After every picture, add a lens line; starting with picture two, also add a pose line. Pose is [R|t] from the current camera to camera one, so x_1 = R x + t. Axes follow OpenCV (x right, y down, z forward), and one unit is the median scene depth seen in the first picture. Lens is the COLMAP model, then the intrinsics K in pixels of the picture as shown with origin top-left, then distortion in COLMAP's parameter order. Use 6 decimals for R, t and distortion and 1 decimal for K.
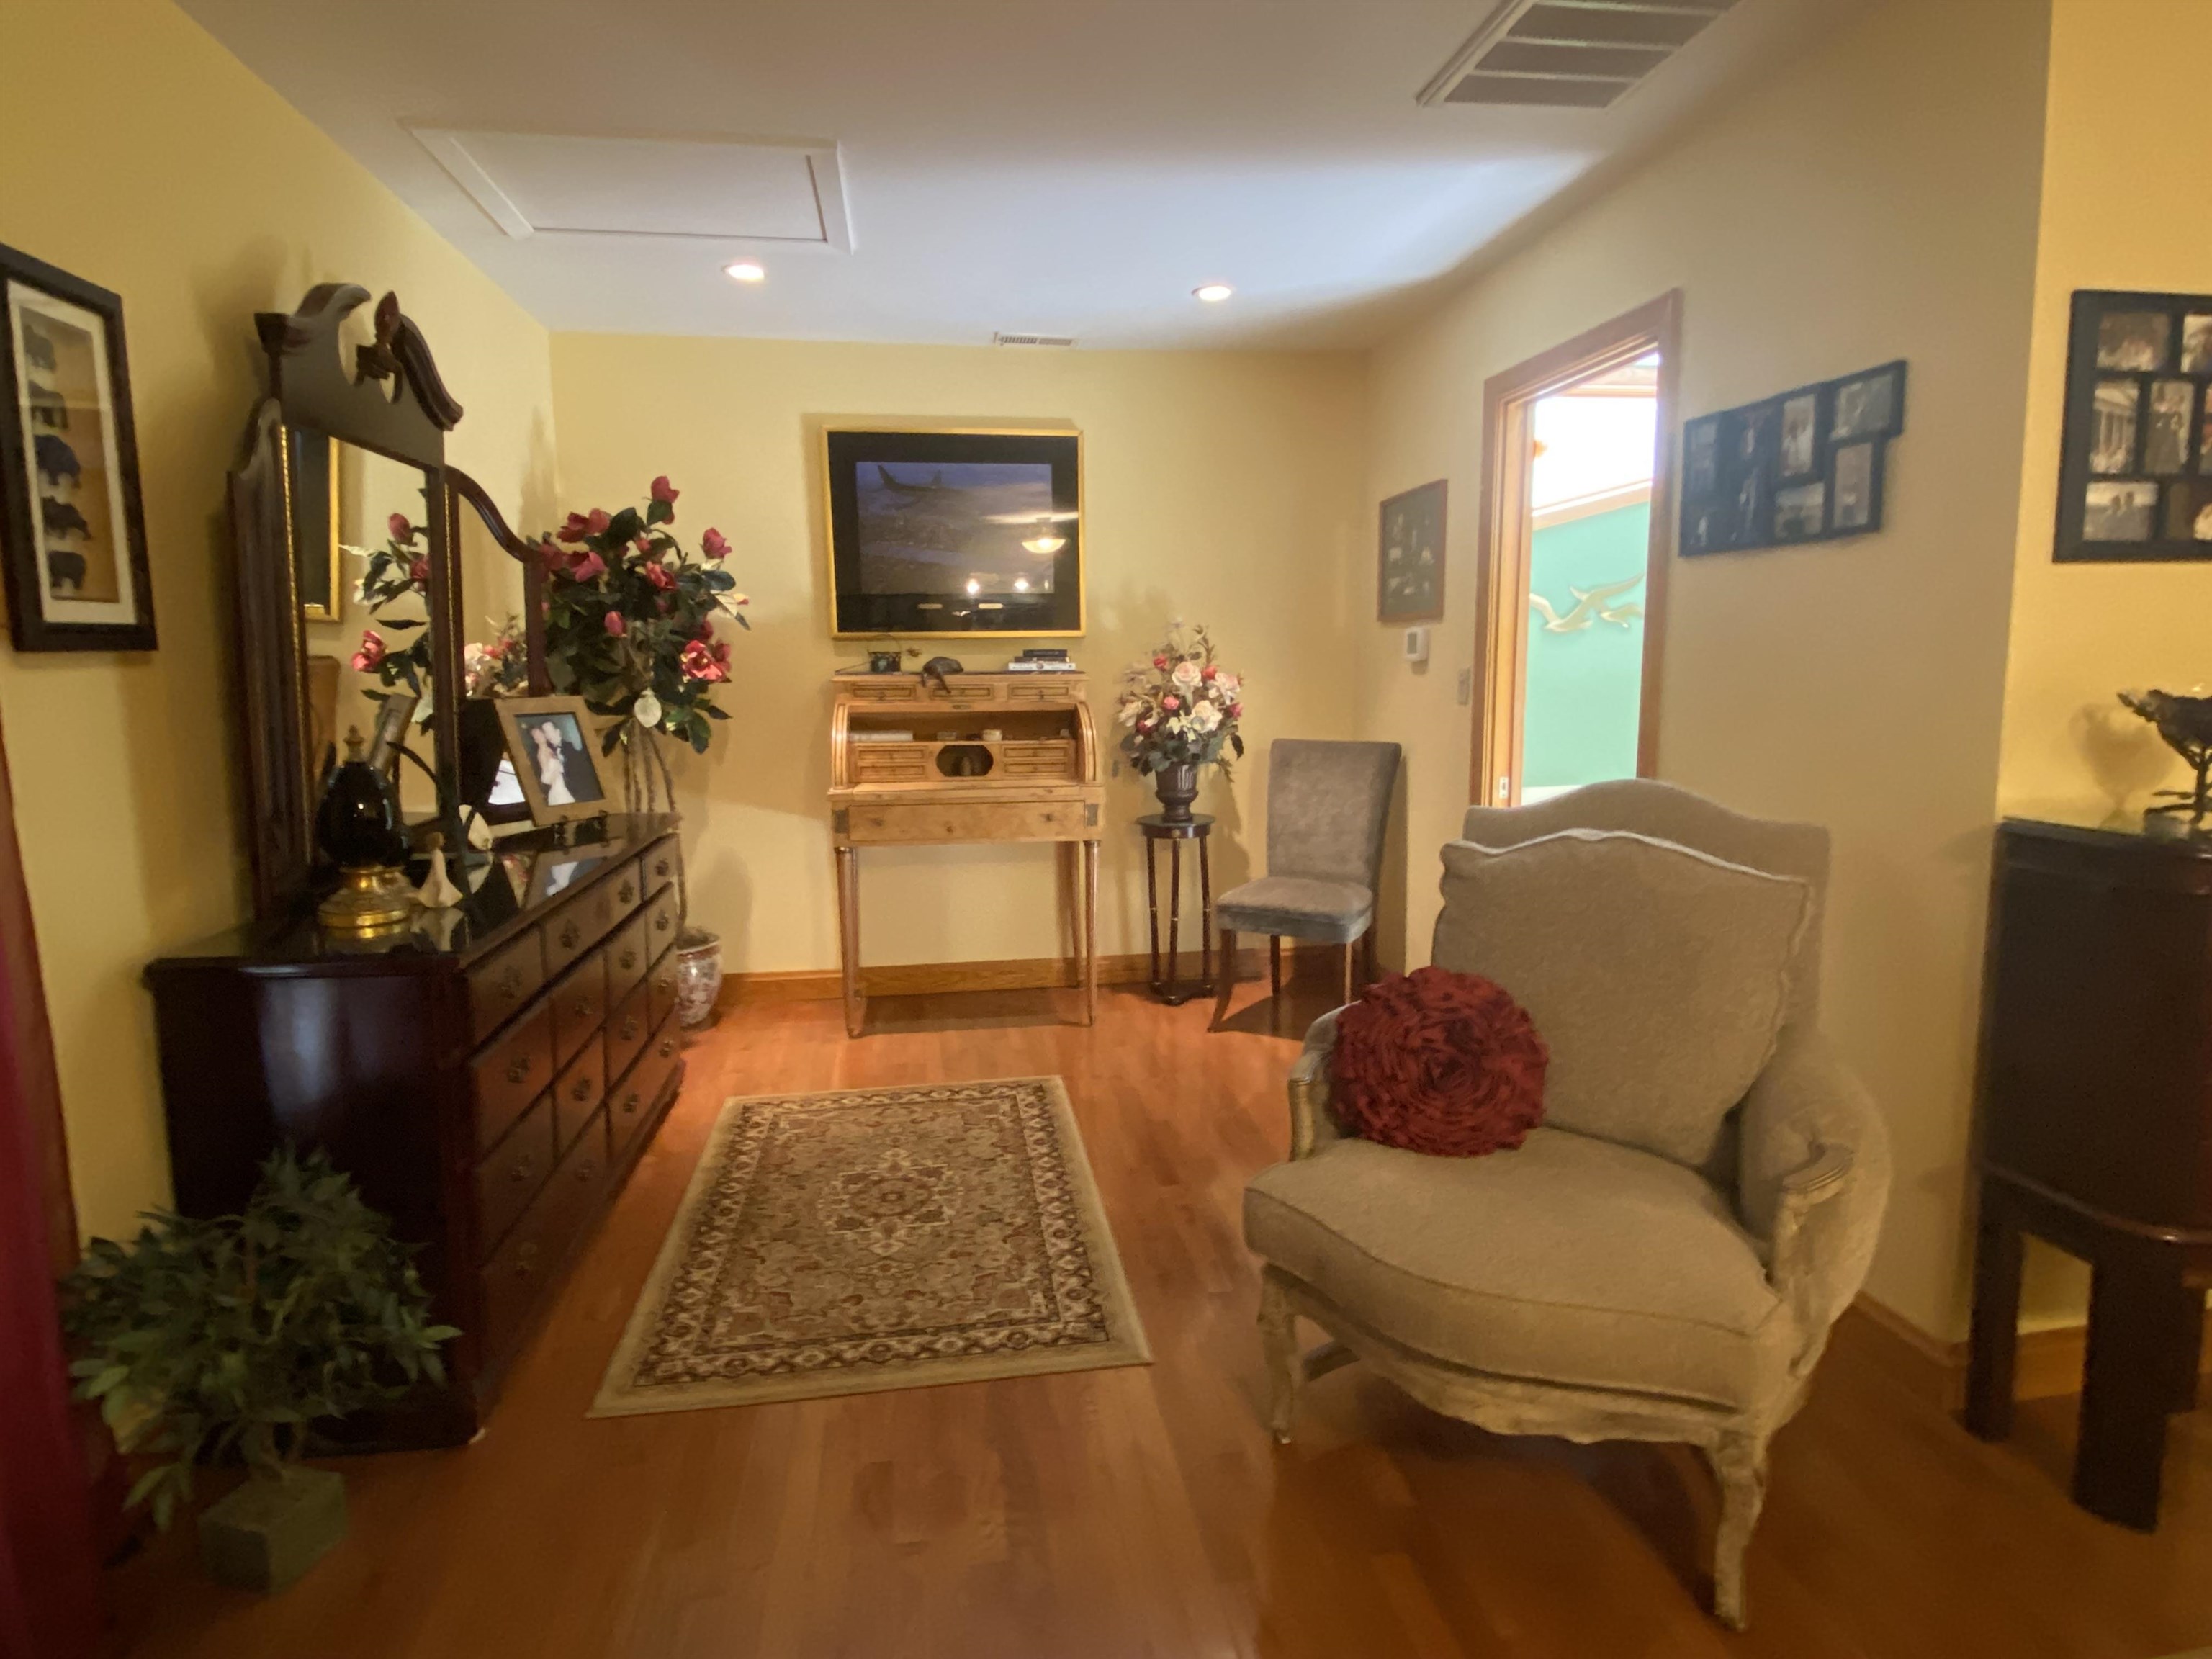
lens RADIAL K [[1205.3, 0, 1100.7], [0, 1205.3, 842.9], [0, 0, 1]] dist [0.001404, -0.005558]
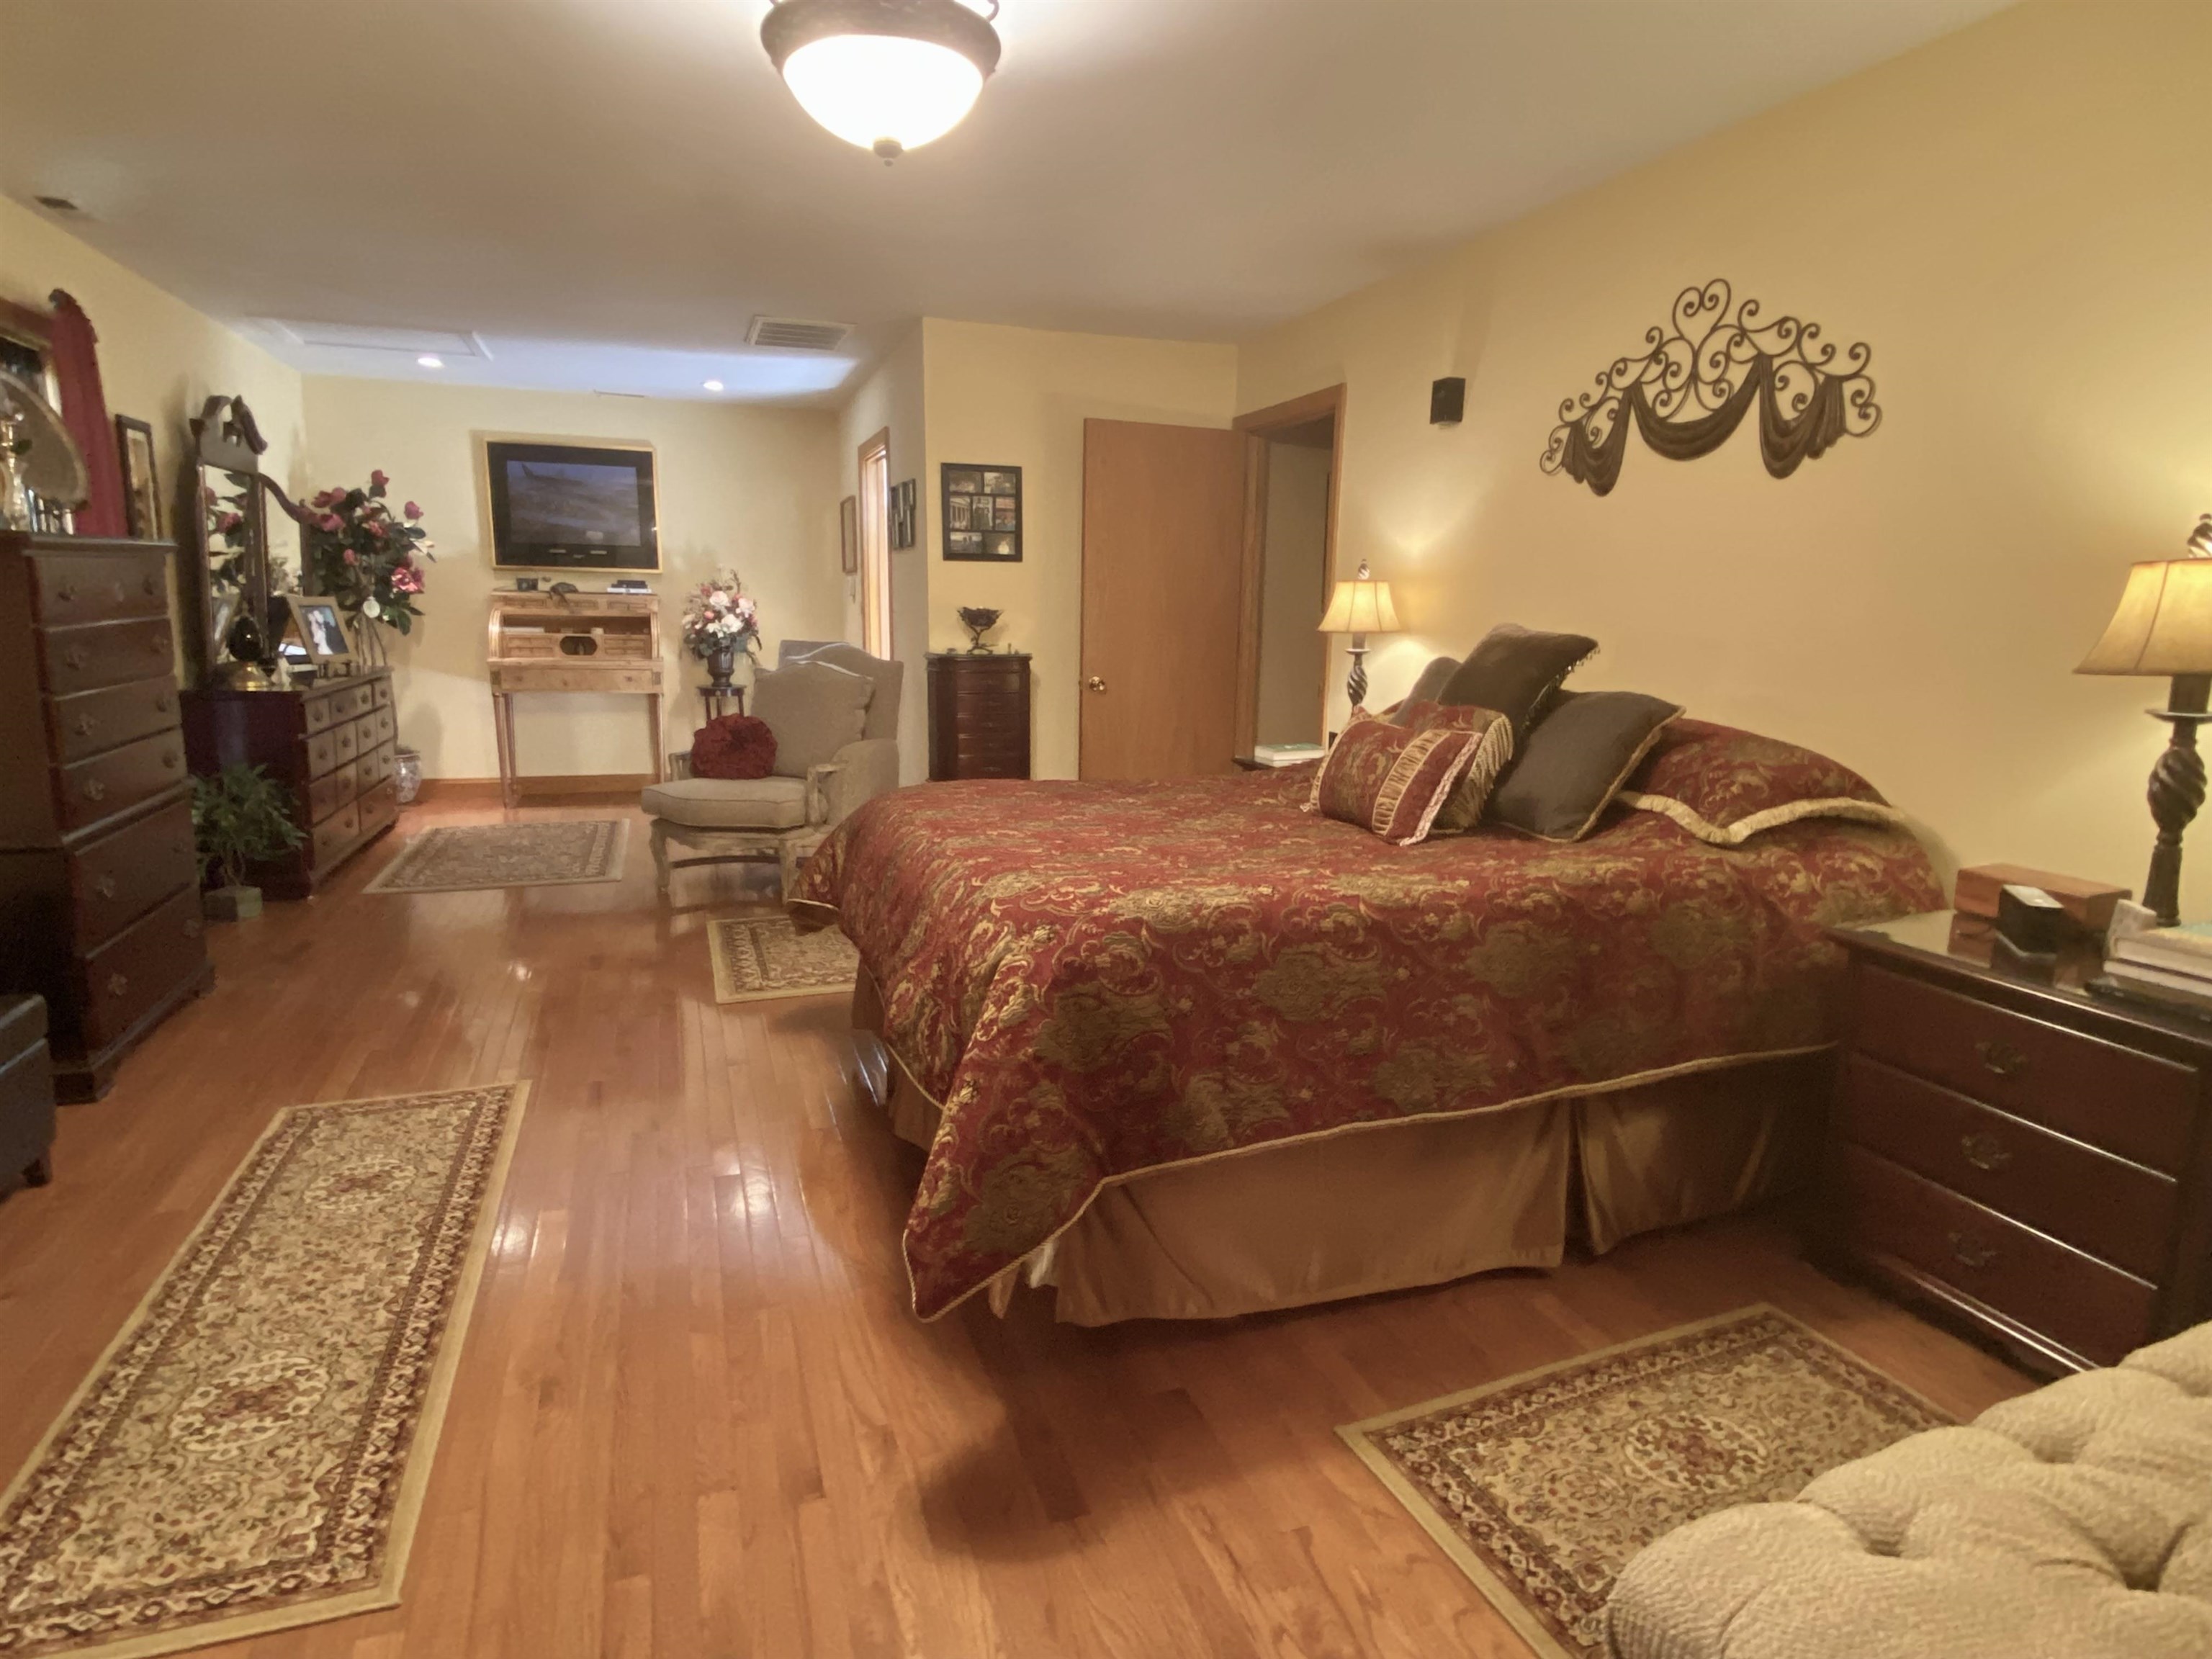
lens RADIAL K [[1205.3, 0, 1103.1], [0, 1205.3, 822.1], [0, 0, 1]] dist [0.001404, -0.005558]
pose [[0.979198, -0.006131, 0.202814, 0.278890], [-0.000363, 0.999489, 0.031969, 0.132059], [-0.202907, -0.031377, 0.978695, -0.852294]]
